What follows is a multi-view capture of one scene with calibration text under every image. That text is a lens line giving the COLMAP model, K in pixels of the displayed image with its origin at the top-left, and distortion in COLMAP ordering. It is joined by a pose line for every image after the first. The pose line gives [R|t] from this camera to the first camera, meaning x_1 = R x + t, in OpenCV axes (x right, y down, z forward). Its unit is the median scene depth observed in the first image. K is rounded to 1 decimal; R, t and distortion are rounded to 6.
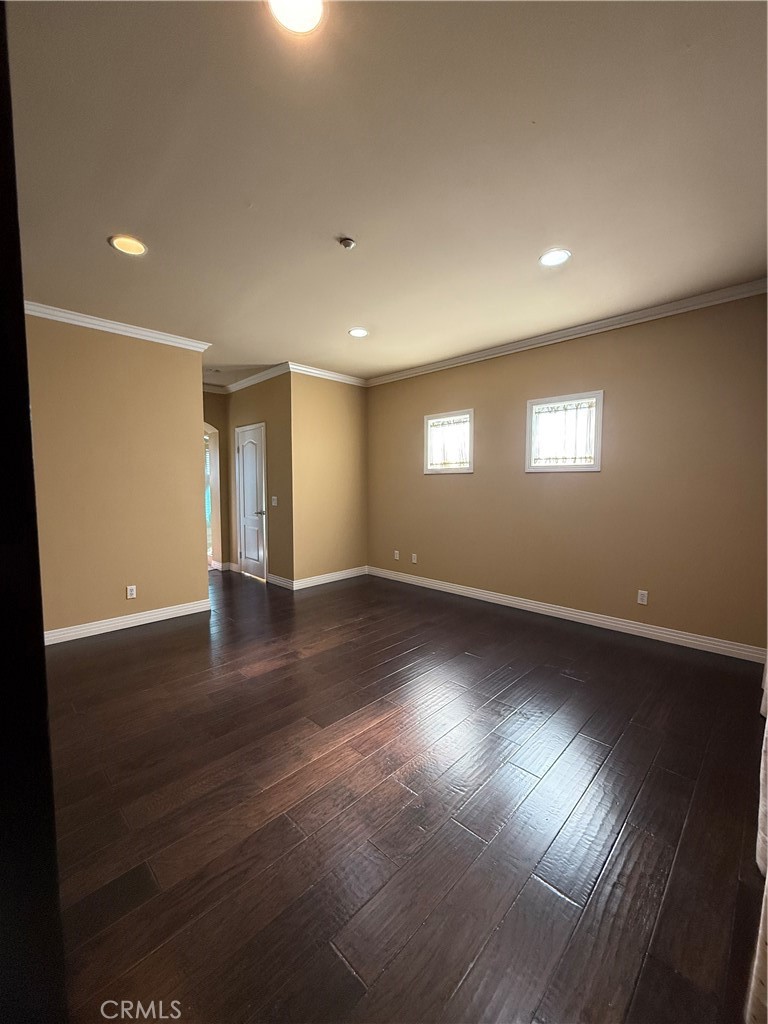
lens RADIAL K [[415.3, 0, 384.0], [0, 415.3, 512.0], [0, 0, 1]] dist [0.000056, -0.000105]
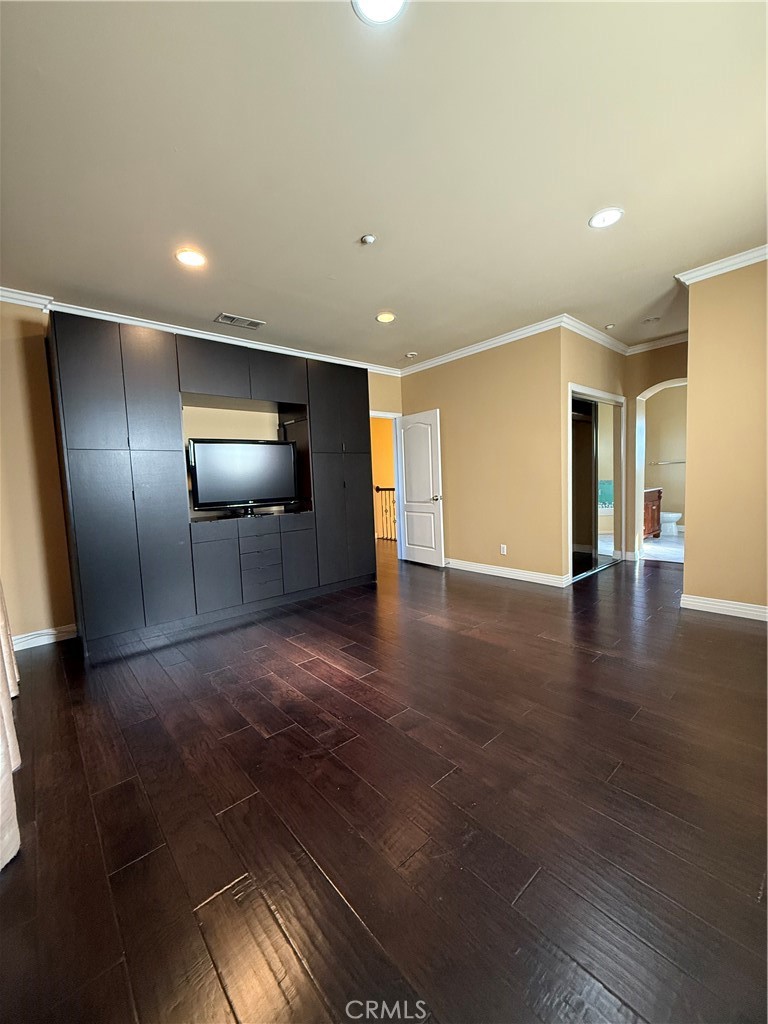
lens RADIAL K [[415.3, 0, 384.0], [0, 415.3, 512.0], [0, 0, 1]] dist [0.000056, -0.000105]
pose [[-0.092966, 0.086797, -0.991879, 0.878485], [-0.028428, 0.995556, 0.089783, -0.030657], [0.995263, 0.036544, -0.090085, 0.981569]]
